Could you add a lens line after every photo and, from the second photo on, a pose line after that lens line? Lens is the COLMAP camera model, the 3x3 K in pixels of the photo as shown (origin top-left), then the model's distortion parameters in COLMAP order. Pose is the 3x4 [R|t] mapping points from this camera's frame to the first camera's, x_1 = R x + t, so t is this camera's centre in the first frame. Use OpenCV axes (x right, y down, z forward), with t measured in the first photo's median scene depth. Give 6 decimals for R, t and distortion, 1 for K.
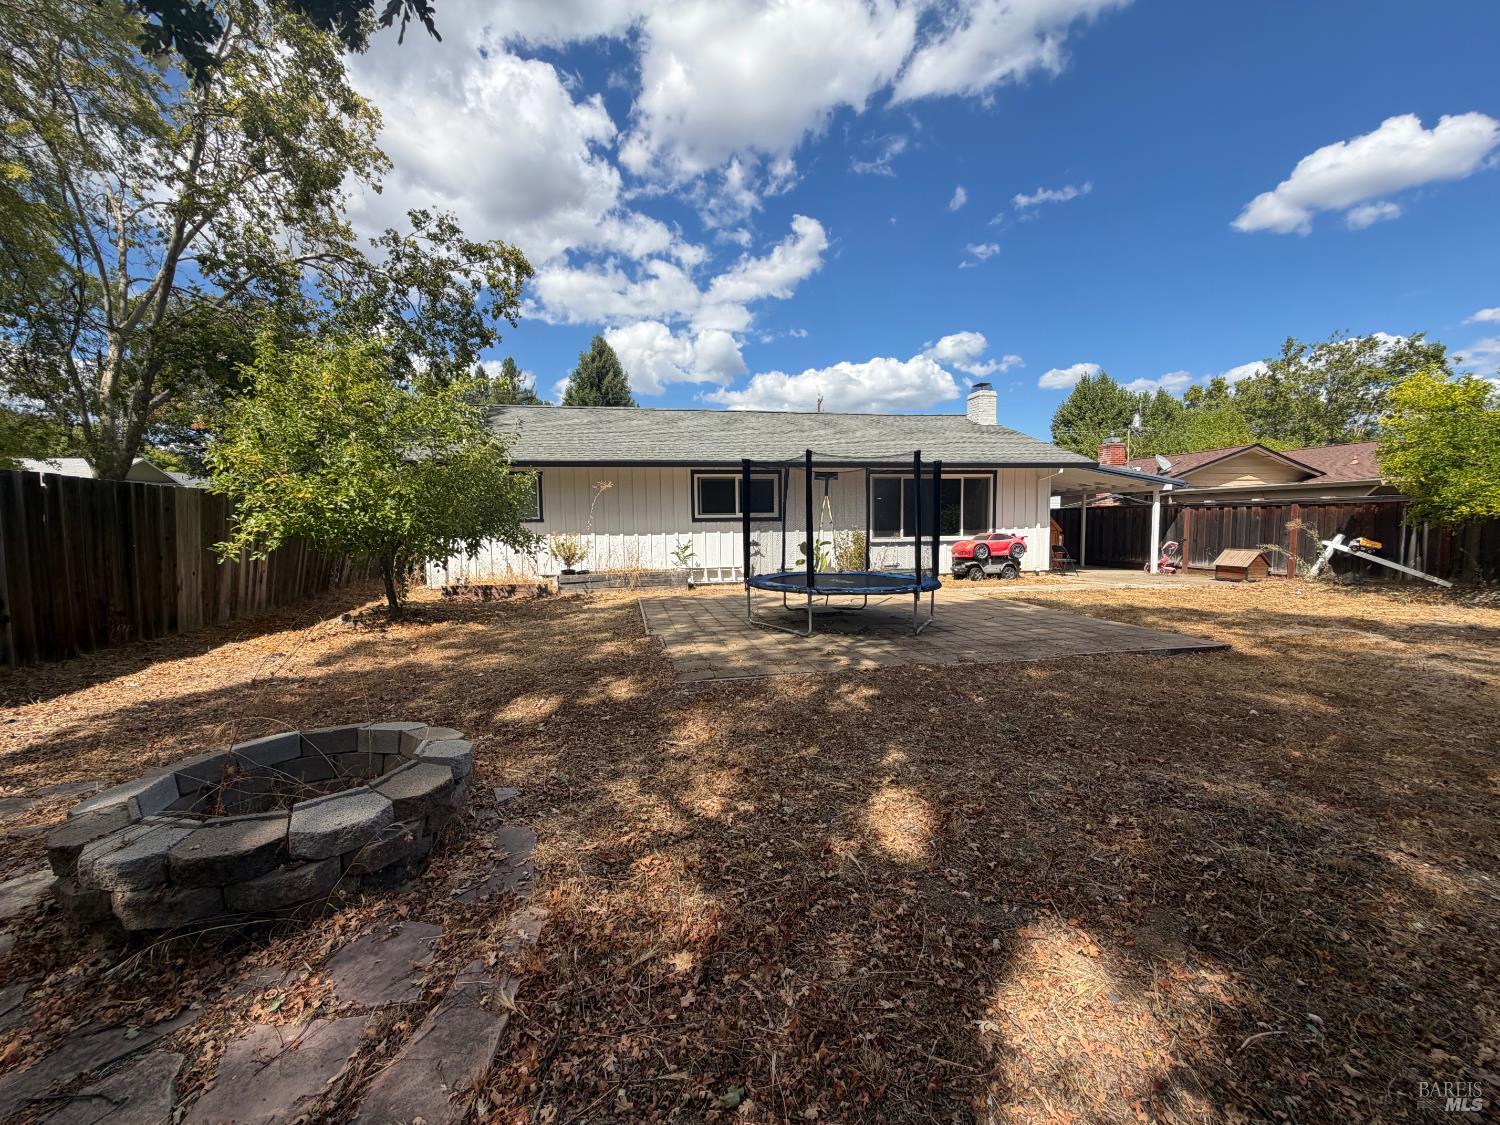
lens RADIAL K [[592.4, 0, 744.9], [0, 592.4, 565.0], [0, 0, 1]] dist [-0.003527, -0.000208]
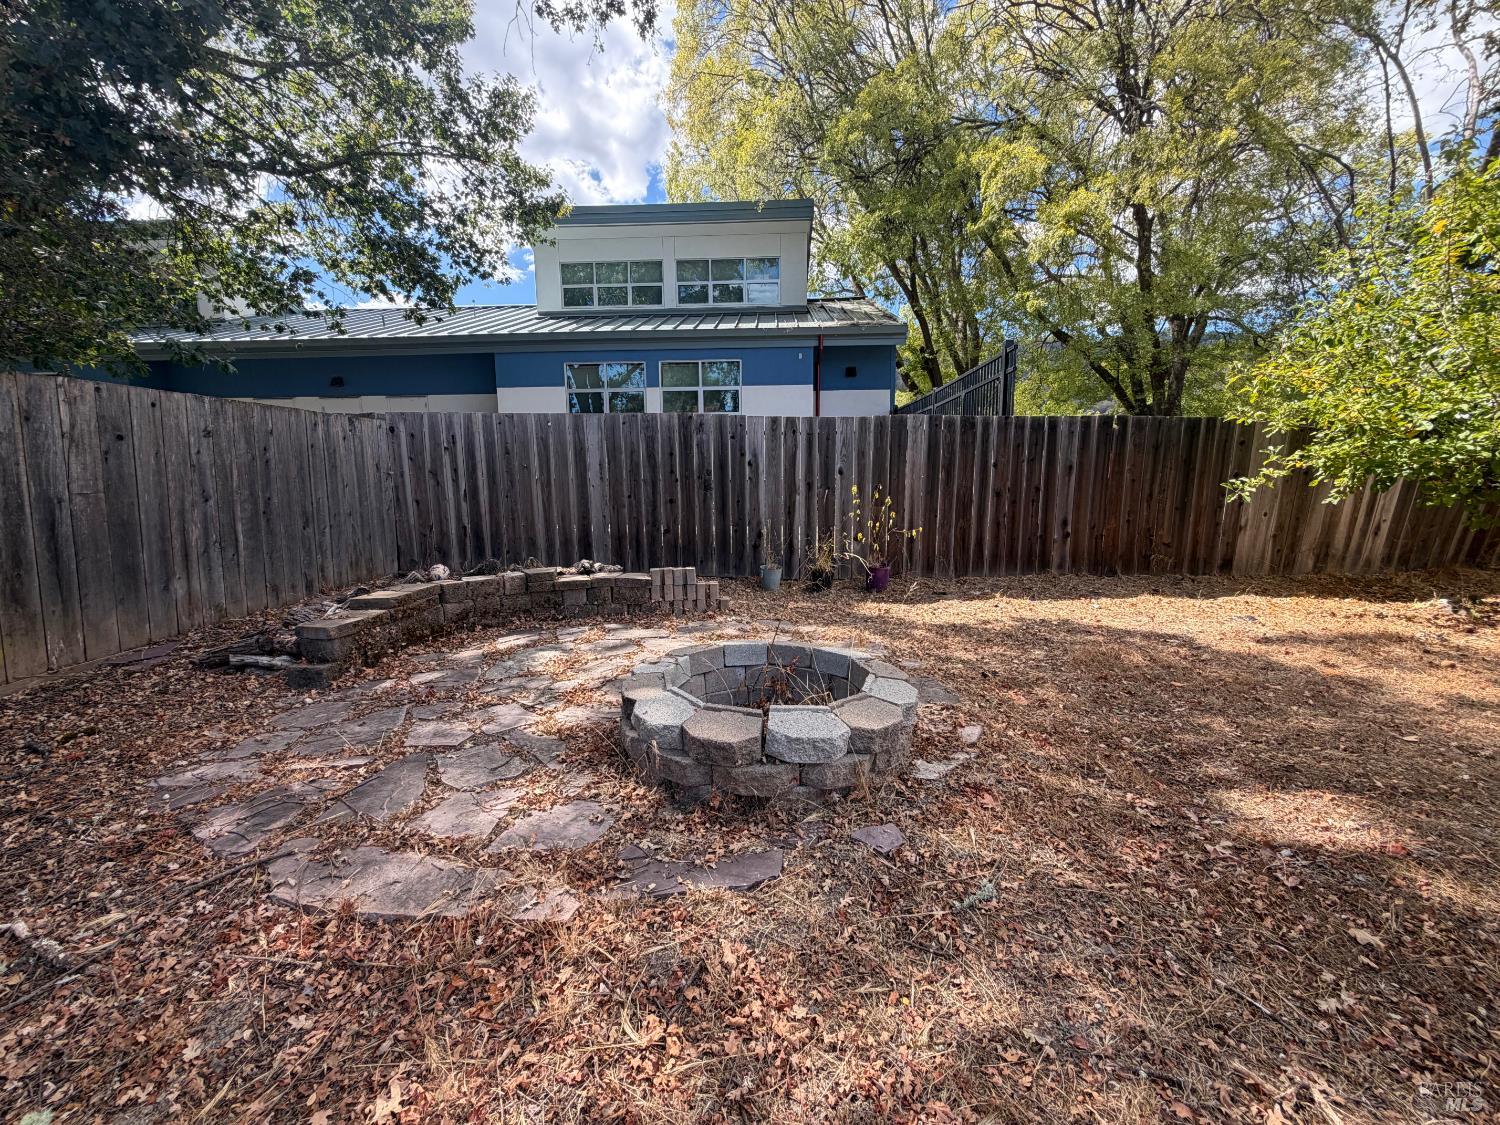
lens RADIAL K [[592.4, 0, 744.9], [0, 592.4, 565.0], [0, 0, 1]] dist [-0.003527, -0.000208]
pose [[-0.136657, 0.160640, -0.977507, 0.154706], [-0.069227, 0.982803, 0.171189, -0.020083], [0.988197, 0.091064, -0.123186, 0.588028]]
